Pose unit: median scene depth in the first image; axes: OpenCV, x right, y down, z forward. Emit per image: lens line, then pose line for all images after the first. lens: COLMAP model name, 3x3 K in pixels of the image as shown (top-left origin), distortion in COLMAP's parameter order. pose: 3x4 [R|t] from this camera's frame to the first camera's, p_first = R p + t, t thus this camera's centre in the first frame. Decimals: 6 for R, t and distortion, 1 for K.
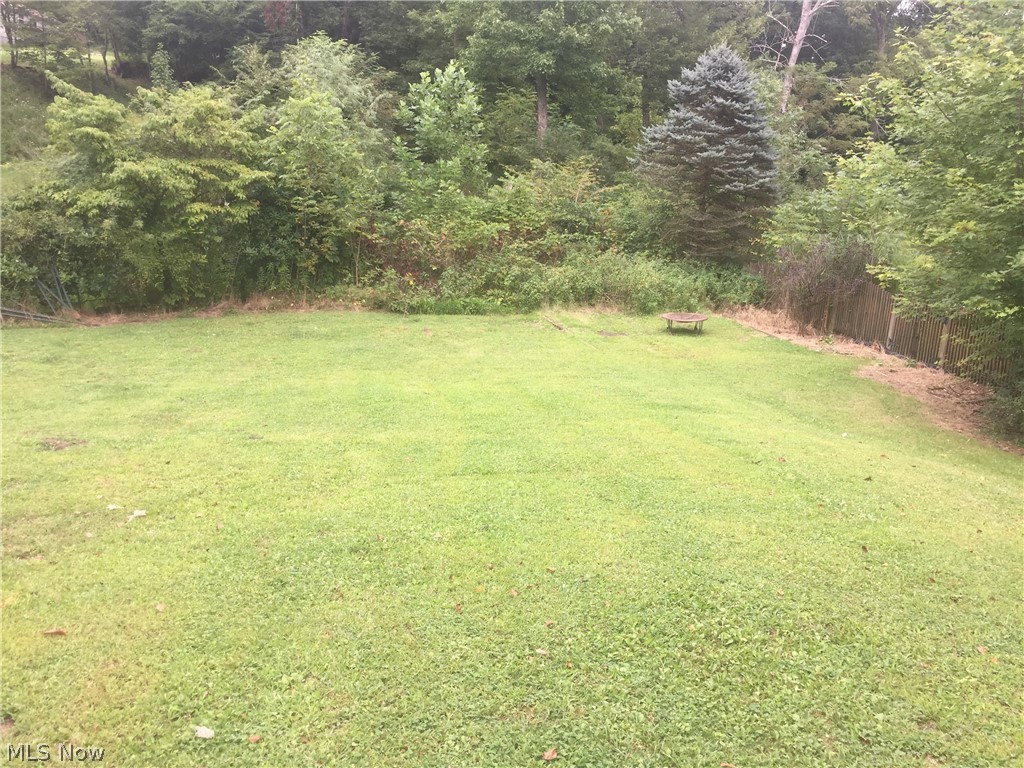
lens RADIAL K [[886.2, 0, 512.0], [0, 886.2, 384.0], [0, 0, 1]] dist [0.009021, 0.004638]
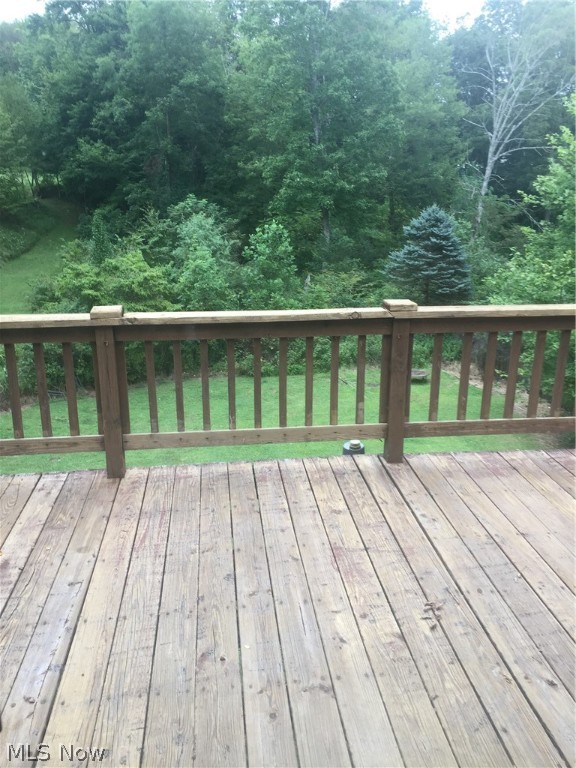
lens RADIAL K [[664.7, 0, 288.0], [0, 664.7, 384.0], [0, 0, 1]] dist [0.009021, 0.004638]
pose [[0.998824, -0.041311, -0.025360, -0.023616], [0.041587, 0.999080, 0.010470, -0.066286], [0.024904, -0.011512, 0.999624, -0.282110]]
